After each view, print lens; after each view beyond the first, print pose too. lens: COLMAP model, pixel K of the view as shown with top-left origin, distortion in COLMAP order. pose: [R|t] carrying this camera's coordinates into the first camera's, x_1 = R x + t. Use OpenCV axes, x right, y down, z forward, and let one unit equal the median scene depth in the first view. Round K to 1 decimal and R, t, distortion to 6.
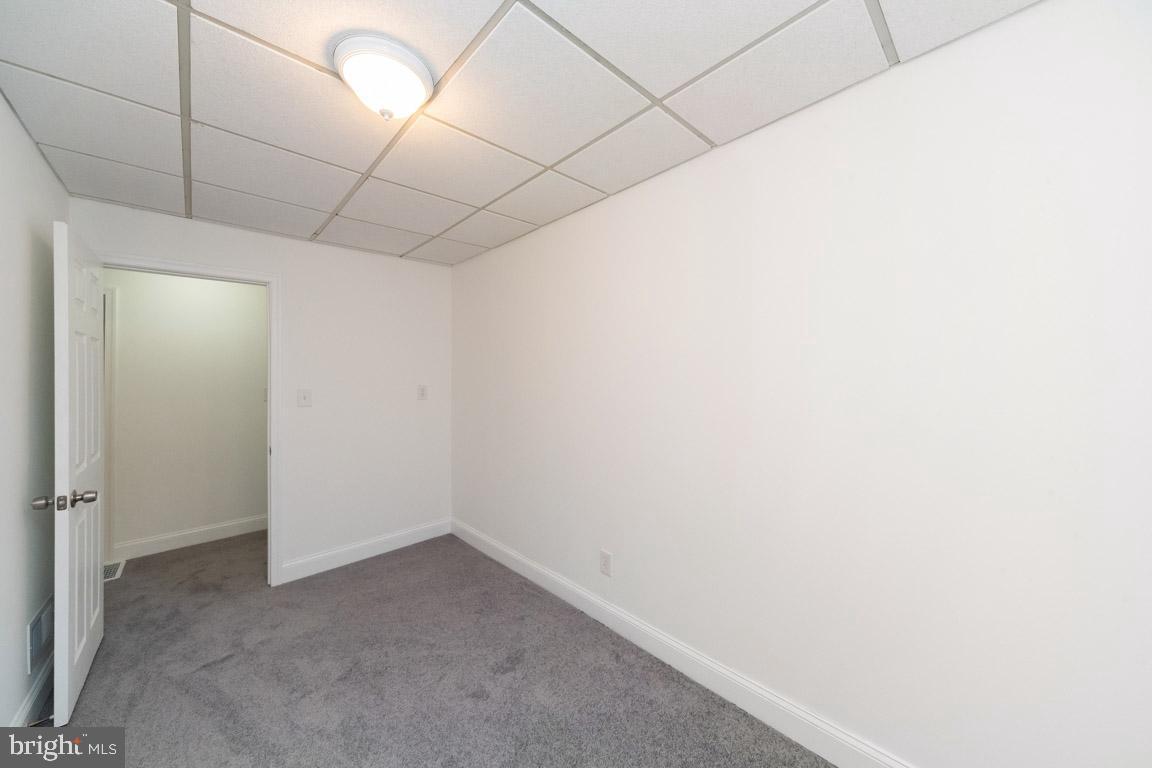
lens RADIAL K [[396.0, 0, 571.1], [0, 396.0, 376.1], [0, 0, 1]] dist [0.002665, -0.000300]
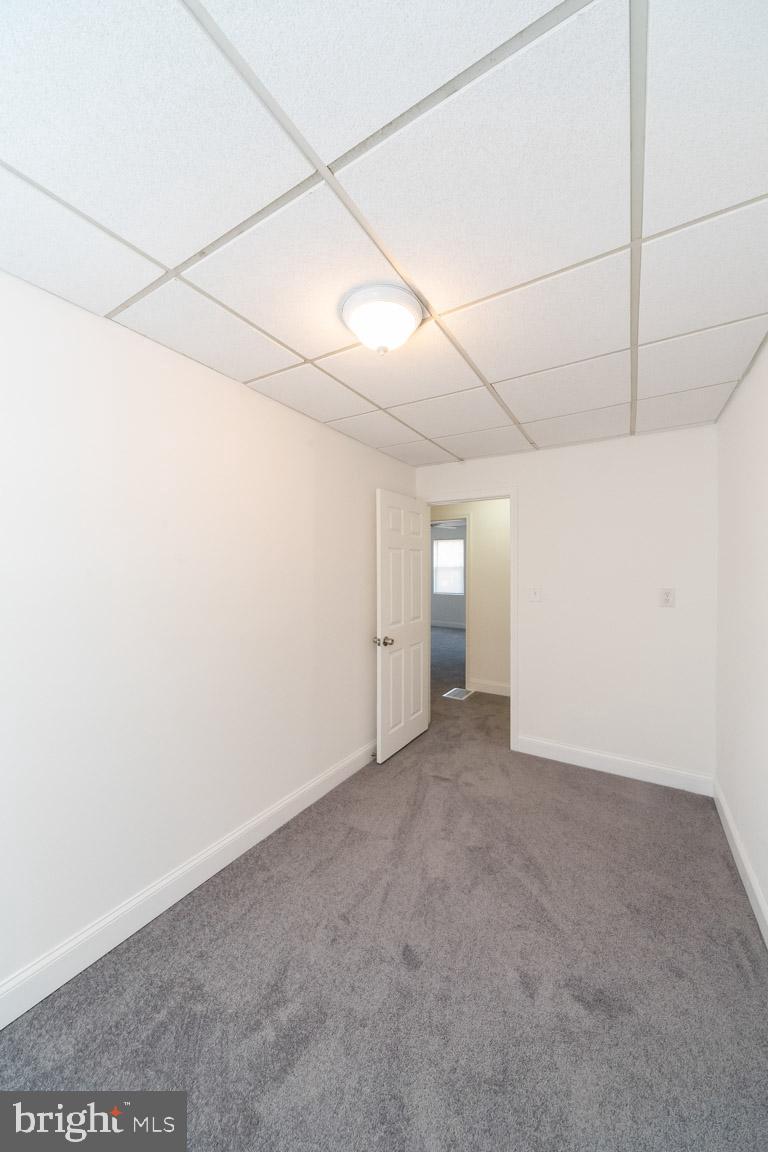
lens RADIAL K [[396.0, 0, 392.4], [0, 396.0, 570.7], [0, 0, 1]] dist [0.002665, -0.000300]
pose [[0.273293, 0.020787, -0.961706, 0.388075], [-0.008024, 0.999781, 0.019329, -0.038474], [0.961898, 0.002435, 0.273399, 0.444221]]
